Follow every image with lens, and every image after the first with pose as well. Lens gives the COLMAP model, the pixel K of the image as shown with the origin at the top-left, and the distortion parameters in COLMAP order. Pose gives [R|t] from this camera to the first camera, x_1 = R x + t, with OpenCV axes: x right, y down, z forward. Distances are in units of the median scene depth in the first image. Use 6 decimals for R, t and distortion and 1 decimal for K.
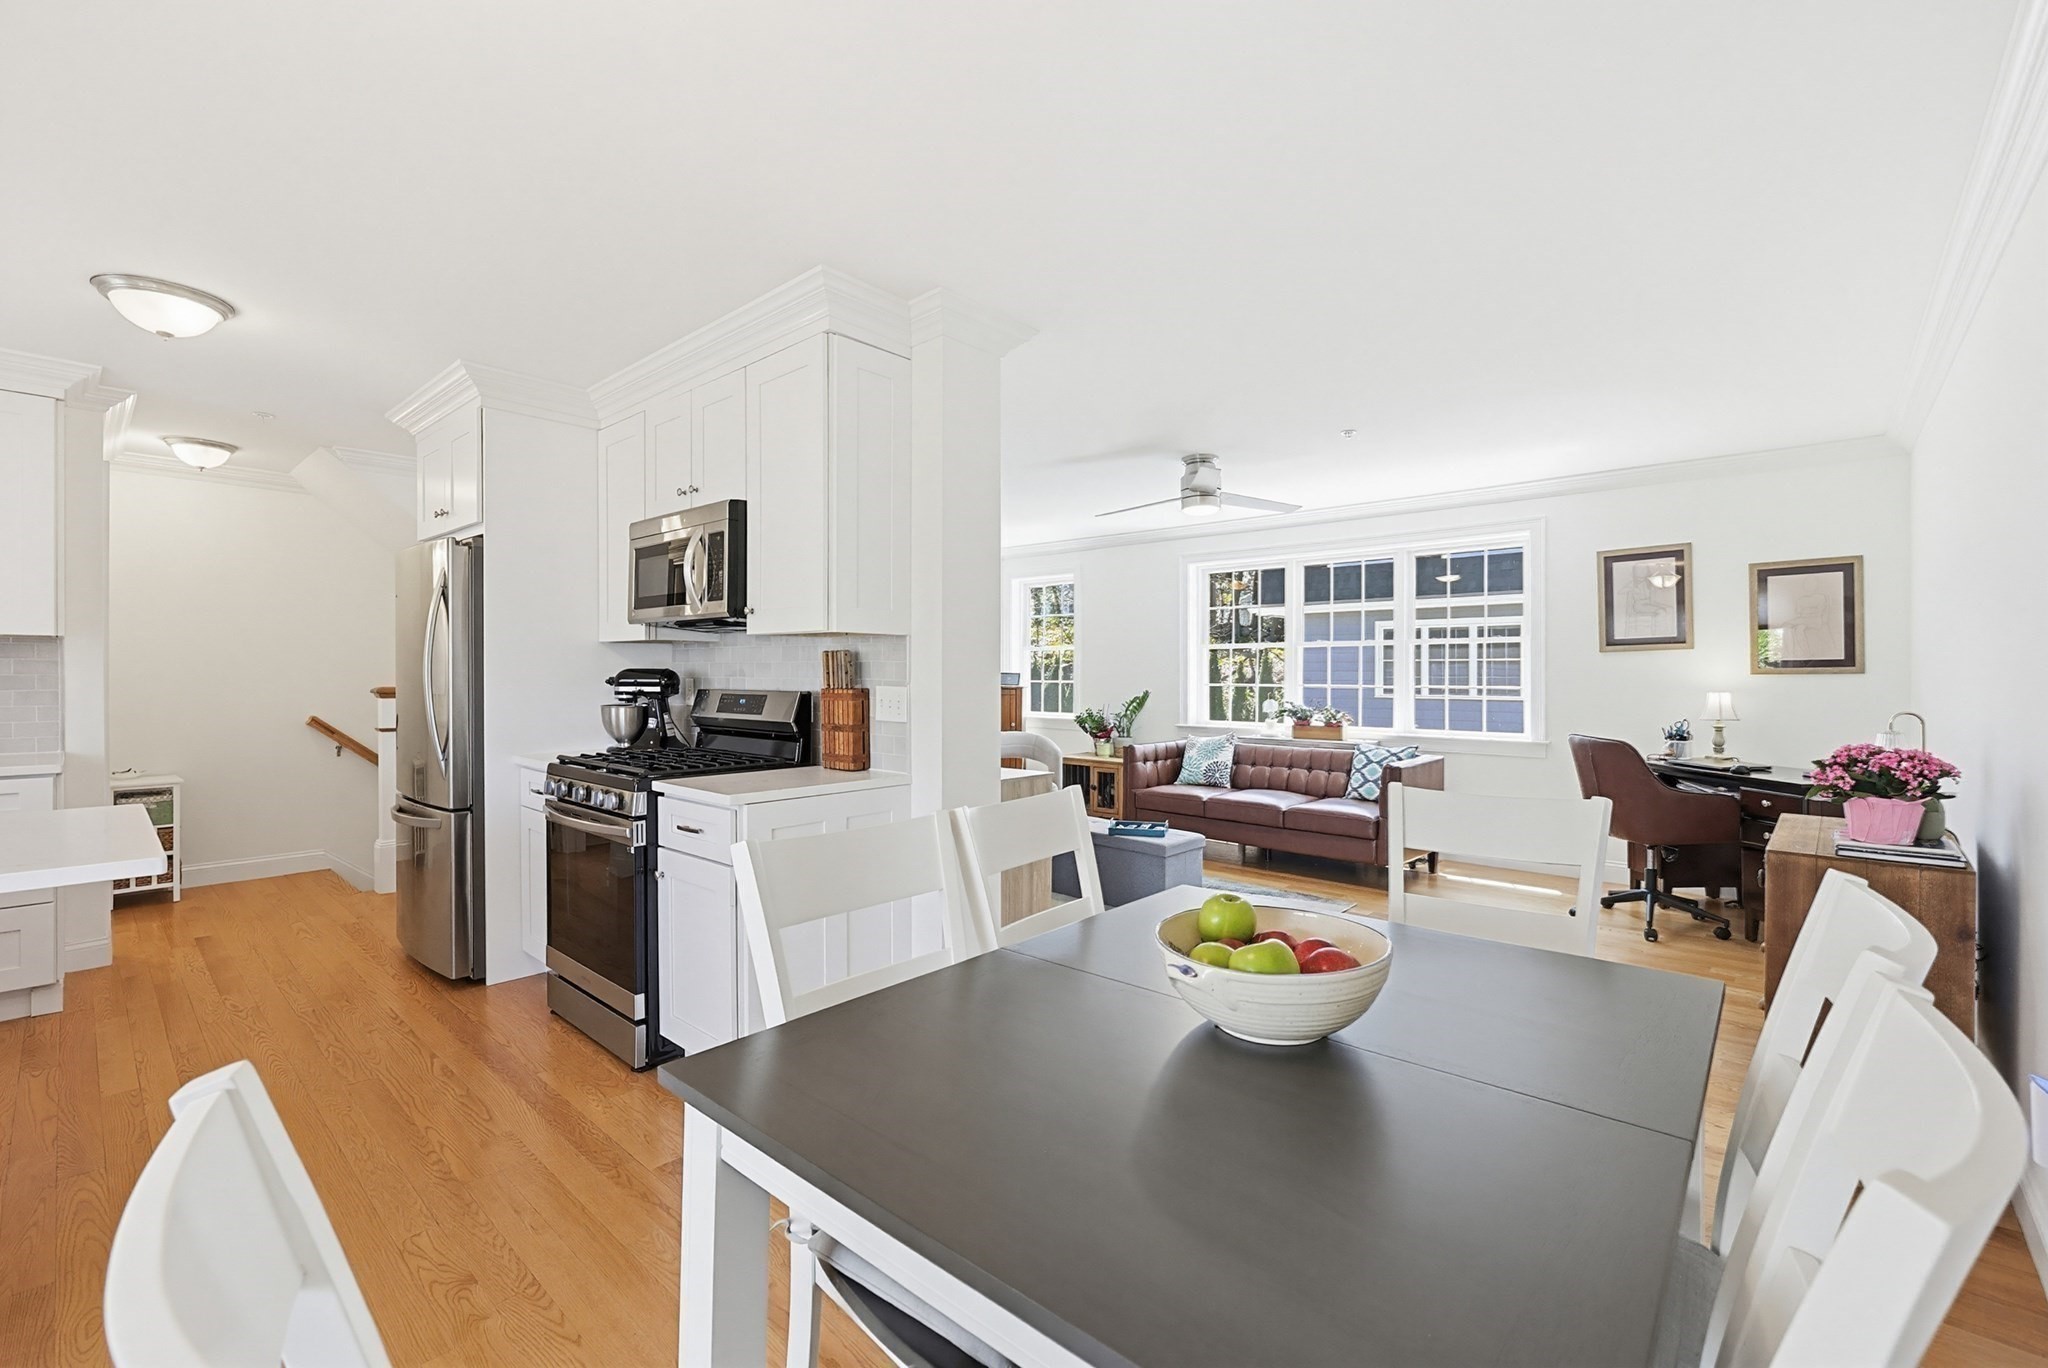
lens RADIAL K [[878.1, 0, 1019.0], [0, 878.1, 679.2], [0, 0, 1]] dist [0.001196, -0.000568]
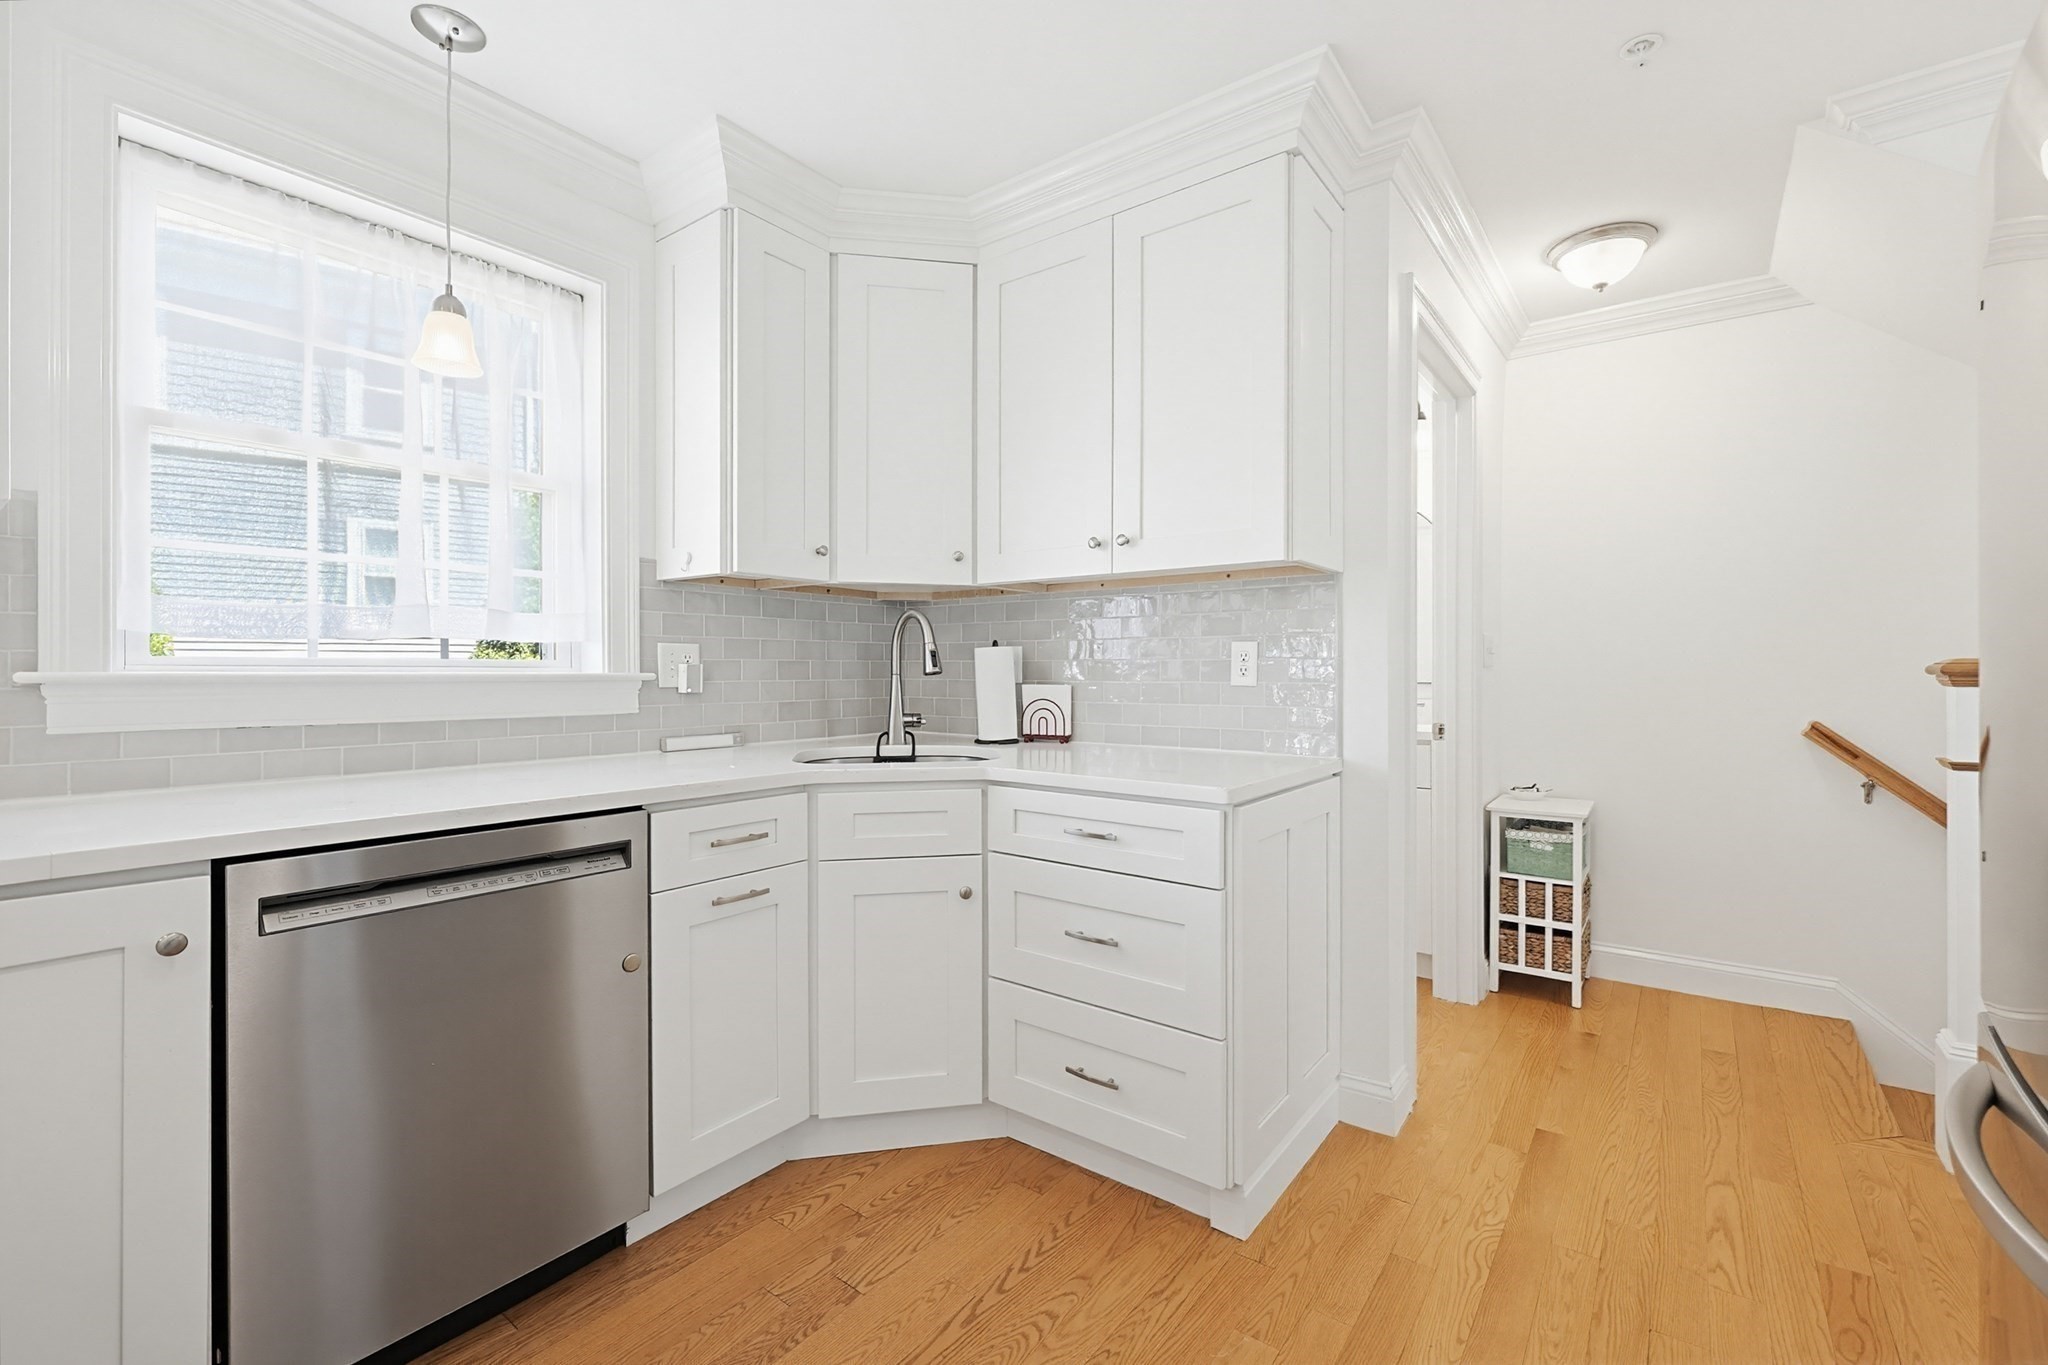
lens RADIAL K [[878.1, 0, 1067.4], [0, 878.1, 676.0], [0, 0, 1]] dist [0.001196, -0.000568]
pose [[0.108786, 0.007398, -0.994038, -0.349513], [-0.003816, 0.999968, 0.007024, 0.014605], [0.994058, 0.003030, 0.108811, 0.526528]]
